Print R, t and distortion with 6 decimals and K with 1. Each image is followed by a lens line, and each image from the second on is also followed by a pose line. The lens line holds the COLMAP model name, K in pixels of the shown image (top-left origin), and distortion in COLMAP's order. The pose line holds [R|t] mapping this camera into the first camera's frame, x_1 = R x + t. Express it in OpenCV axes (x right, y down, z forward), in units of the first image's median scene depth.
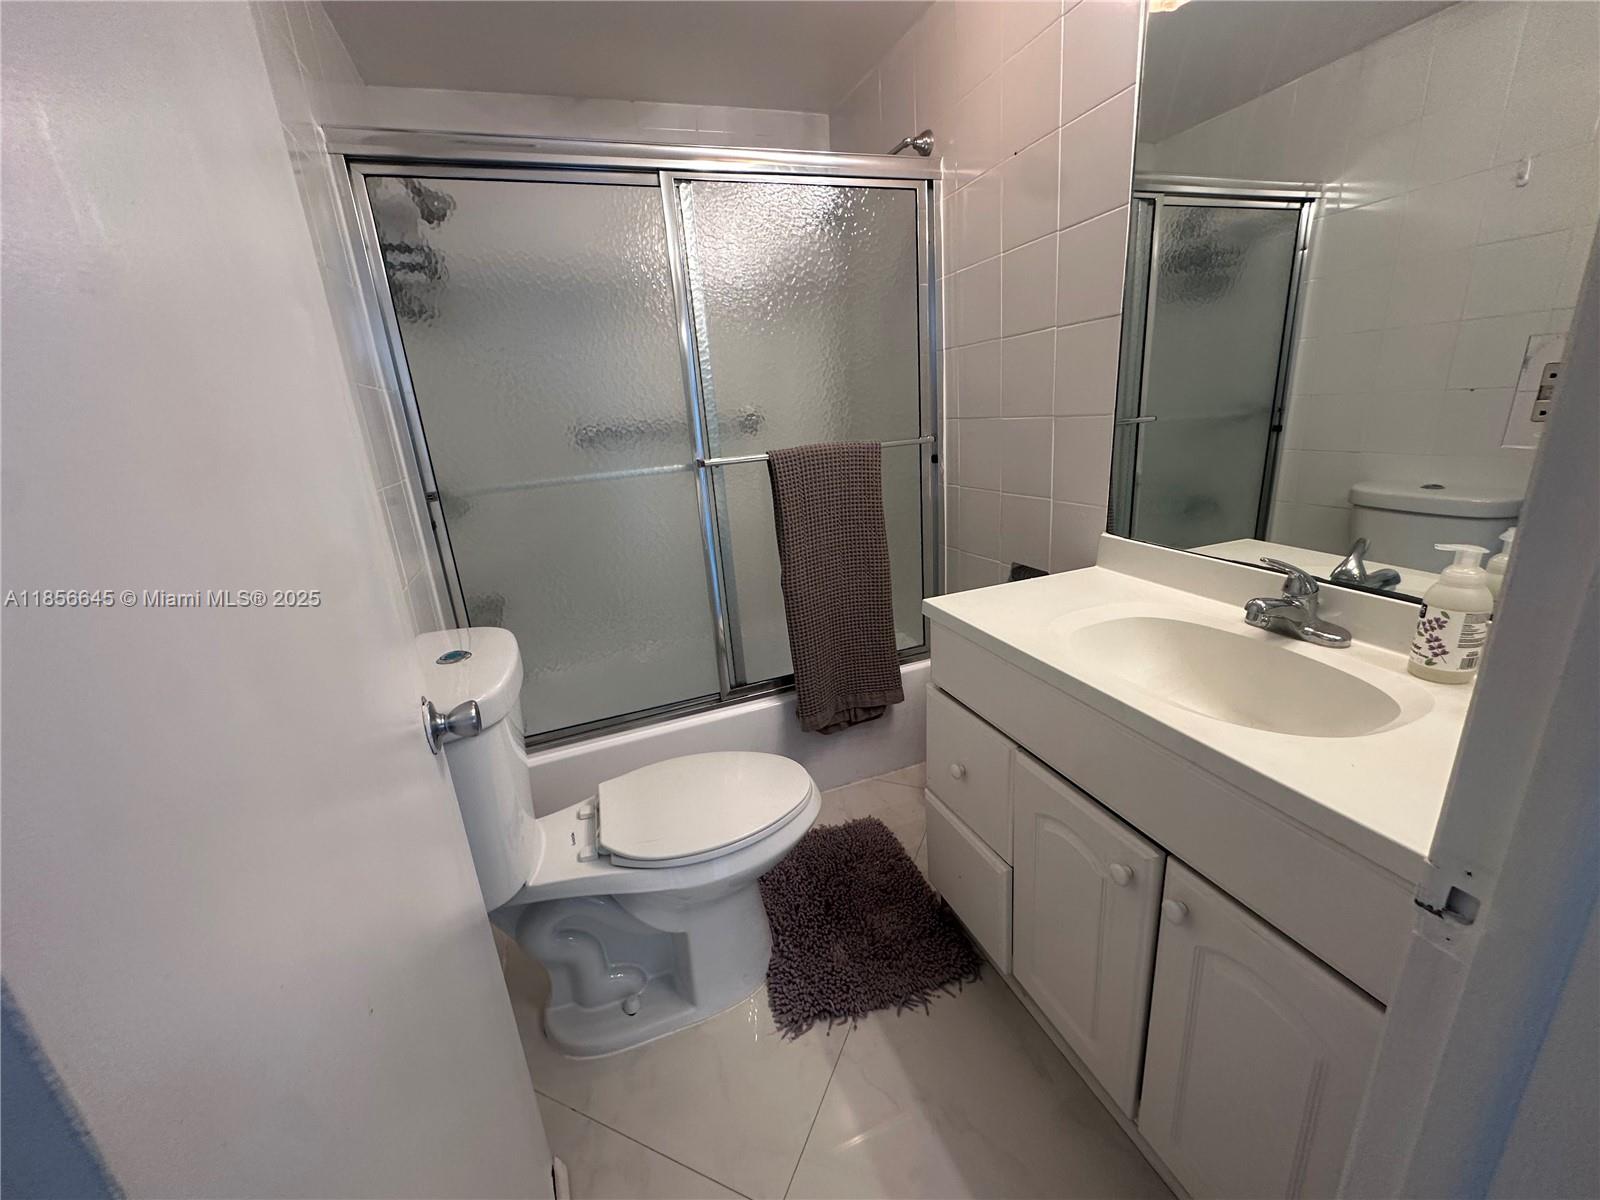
lens RADIAL K [[641.0, 0, 800.0], [0, 641.0, 600.0], [0, 0, 1]] dist [-0.001914, 0.000005]
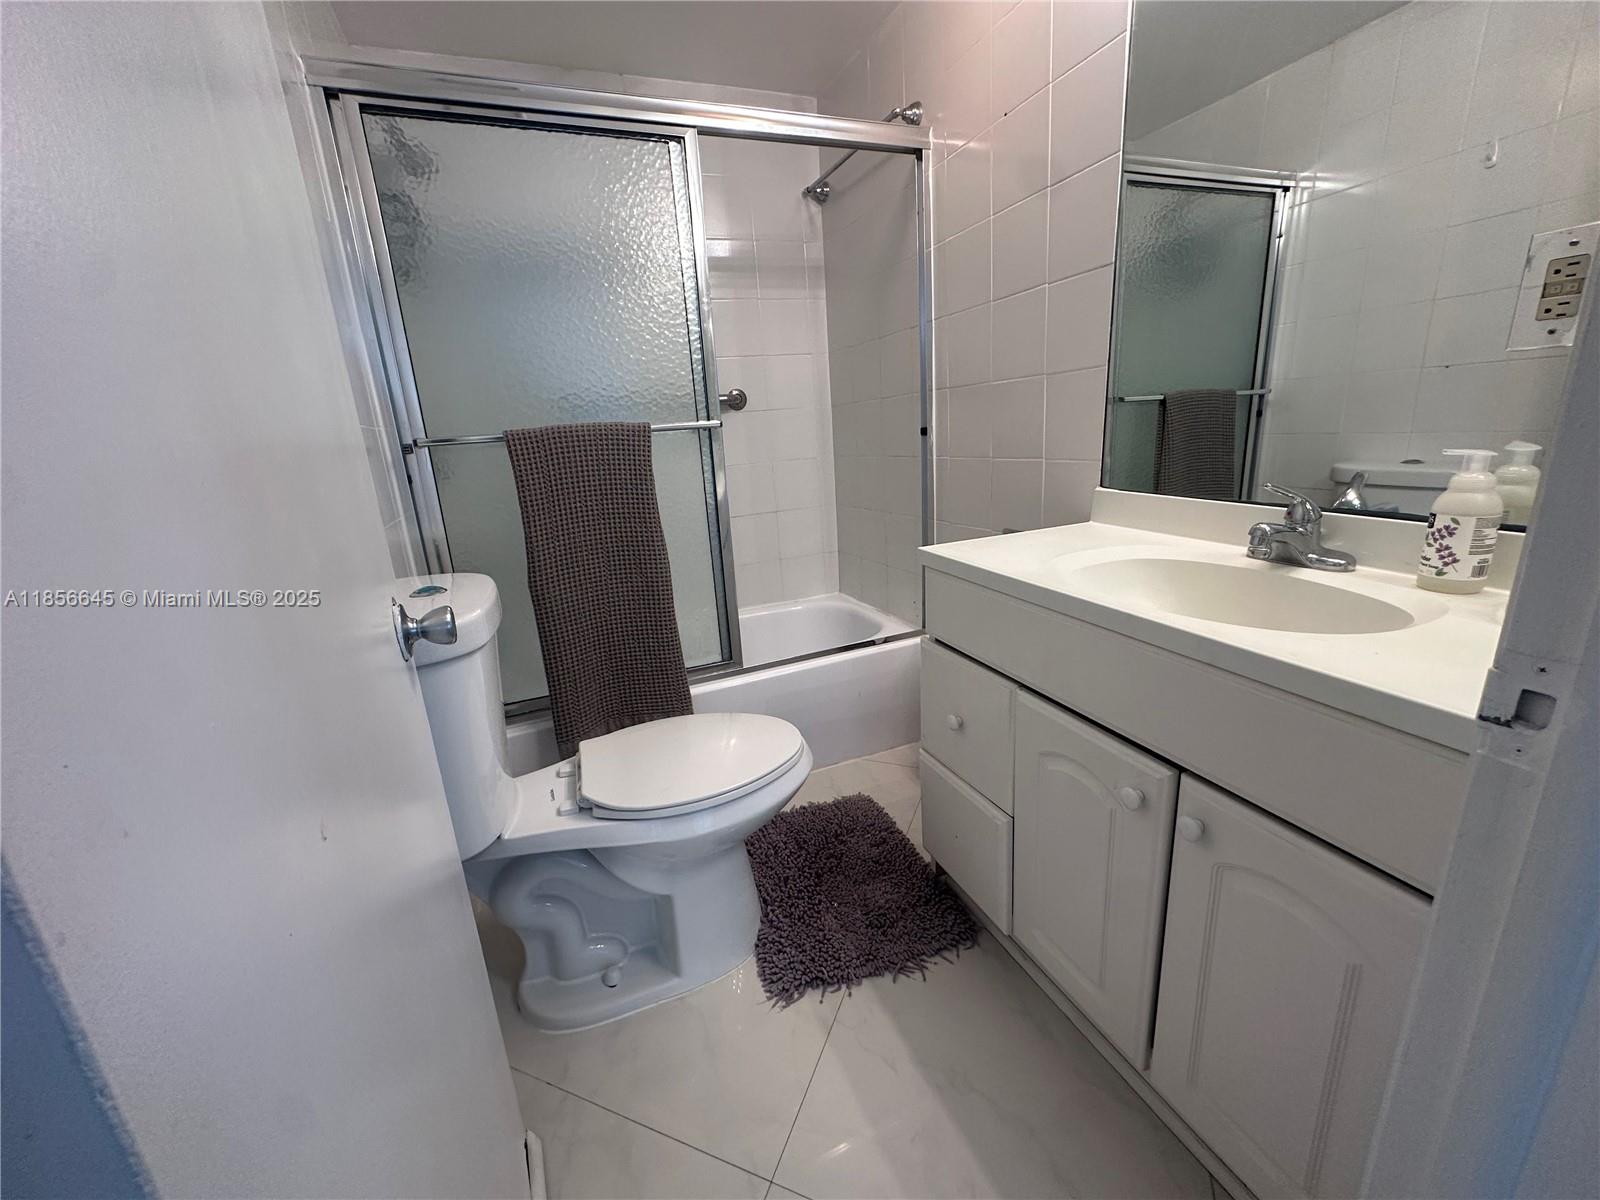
lens RADIAL K [[640.8, 0, 800.0], [0, 640.8, 600.0], [0, 0, 1]] dist [-0.002725, 0.000800]
pose [[0.999549, 0.002320, 0.029944, -0.016718], [-0.001338, 0.999461, -0.032788, 0.112117], [-0.030004, 0.032733, 0.999014, 0.033300]]
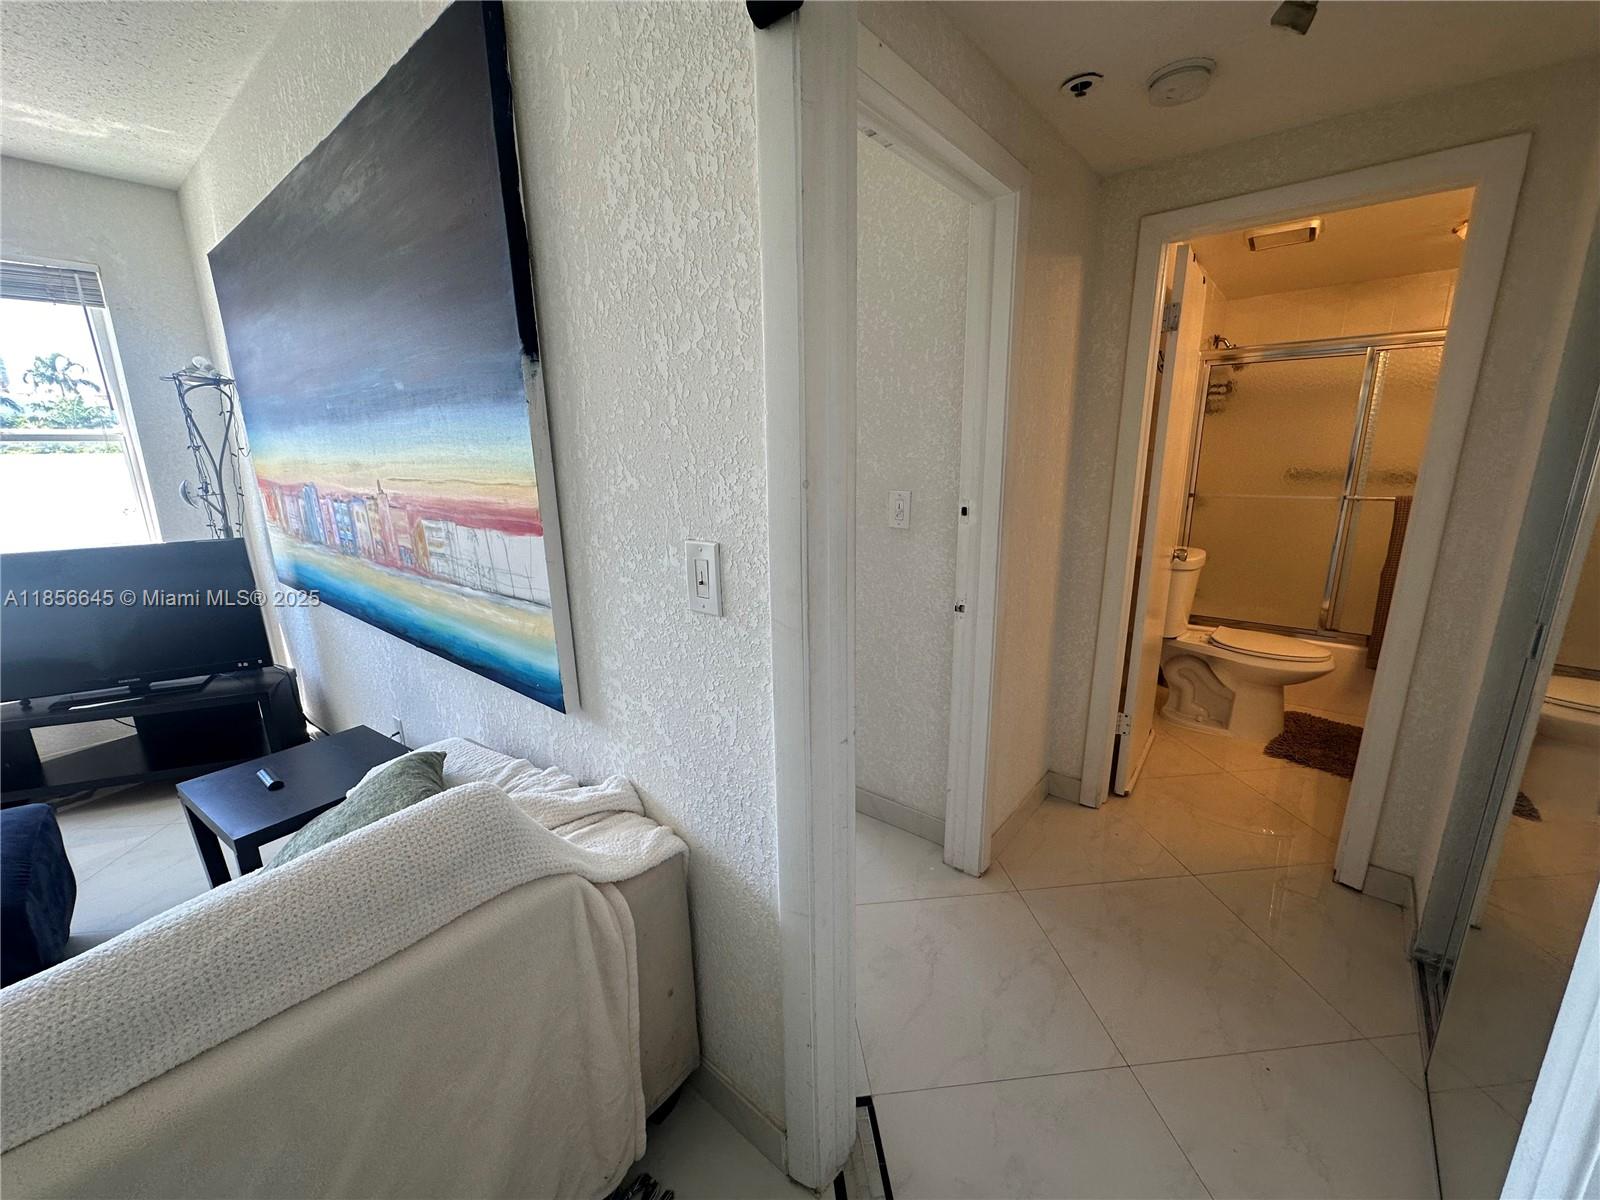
lens RADIAL K [[641.0, 0, 800.0], [0, 641.0, 600.0], [0, 0, 1]] dist [-0.001914, 0.000005]
pose [[0.501607, 0.266351, -0.823072, 0.841533], [-0.274527, 0.951256, 0.140526, 0.297196], [0.820381, 0.155467, 0.550277, -1.600337]]
